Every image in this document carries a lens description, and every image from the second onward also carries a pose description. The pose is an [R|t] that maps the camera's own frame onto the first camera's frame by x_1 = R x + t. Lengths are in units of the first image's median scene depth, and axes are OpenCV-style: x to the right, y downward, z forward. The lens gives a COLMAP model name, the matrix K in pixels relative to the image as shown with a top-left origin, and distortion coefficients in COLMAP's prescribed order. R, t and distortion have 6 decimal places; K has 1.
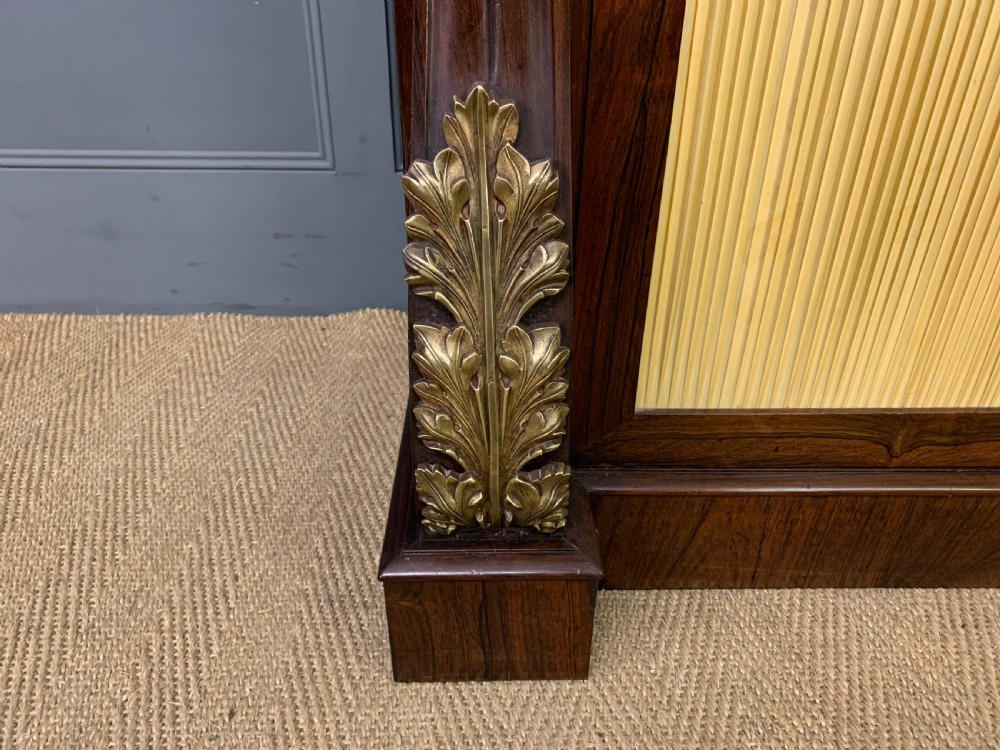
lens RADIAL K [[773.8, 0, 494.7], [0, 773.8, 375.2], [0, 0, 1]] dist [-0.001304, -0.005557]
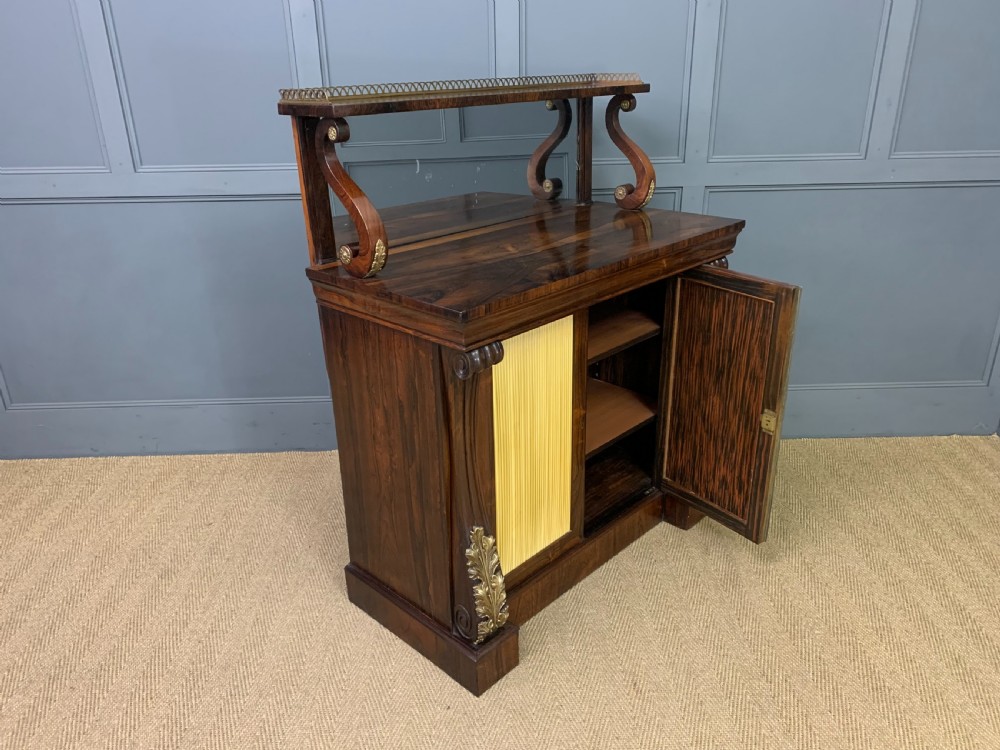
lens RADIAL K [[766.4, 0, 500.1], [0, 766.4, 373.8], [0, 0, 1]] dist [0.052043, -0.051849]
pose [[0.999467, -0.030834, 0.010739, 0.449656], [0.032081, 0.988567, -0.147332, 0.093593], [-0.006073, 0.147598, 0.989029, -2.168407]]
